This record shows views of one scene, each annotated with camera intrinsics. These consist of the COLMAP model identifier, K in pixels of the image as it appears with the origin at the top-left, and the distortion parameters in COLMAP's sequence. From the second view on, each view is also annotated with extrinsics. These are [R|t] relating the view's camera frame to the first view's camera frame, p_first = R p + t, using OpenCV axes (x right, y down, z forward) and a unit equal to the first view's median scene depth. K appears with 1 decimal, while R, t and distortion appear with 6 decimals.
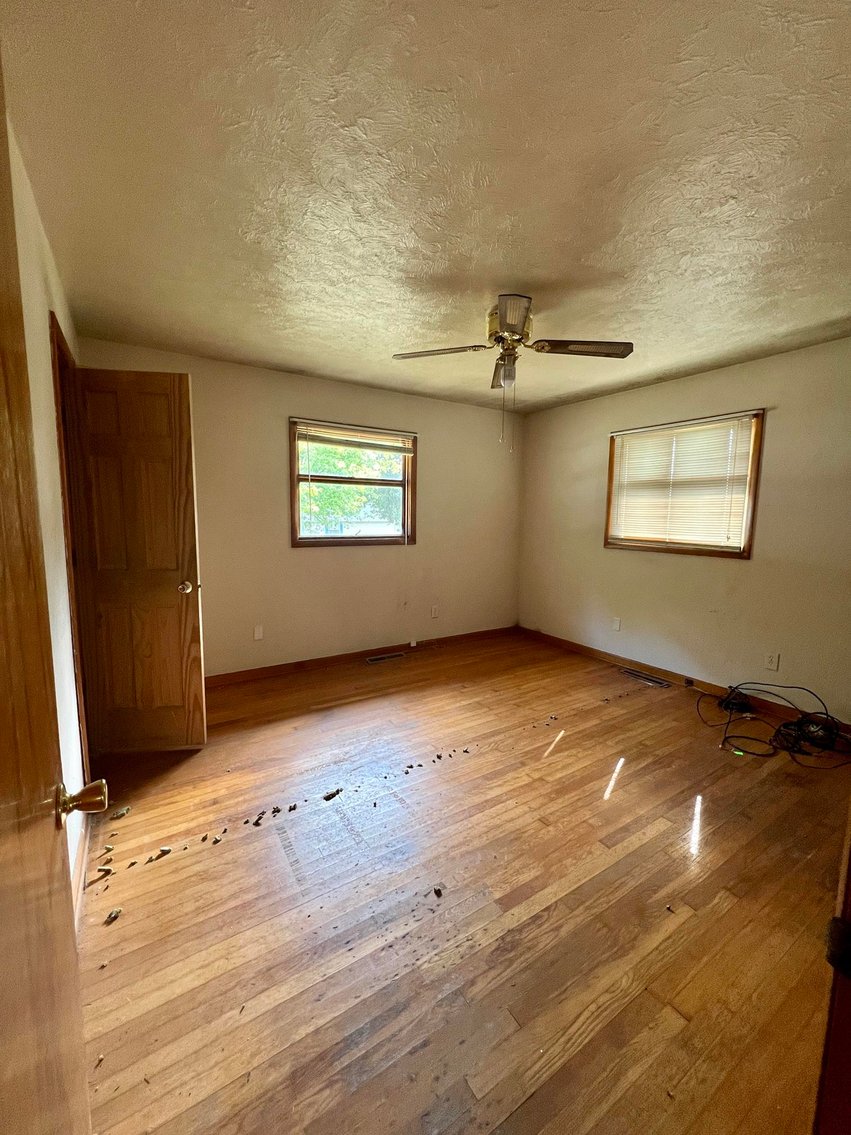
lens RADIAL K [[454.7, 0, 425.5], [0, 454.7, 567.5], [0, 0, 1]] dist [-0.000081, 0.000502]
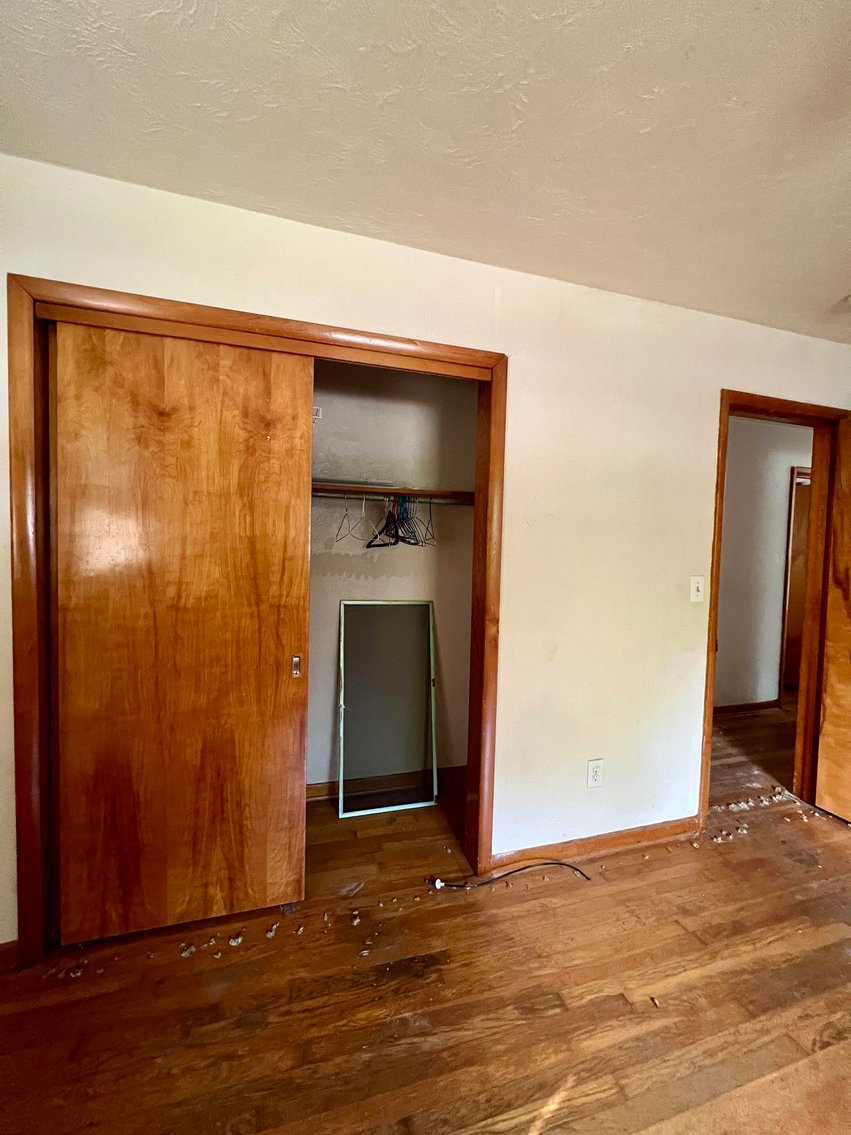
lens RADIAL K [[455.8, 0, 425.5], [0, 455.8, 567.5], [0, 0, 1]] dist [0.000169, 0.000063]
pose [[-0.961483, -0.047571, 0.270715, 0.759419], [-0.004212, 0.987343, 0.158541, -0.196172], [-0.274831, 0.151294, -0.949515, 1.812813]]
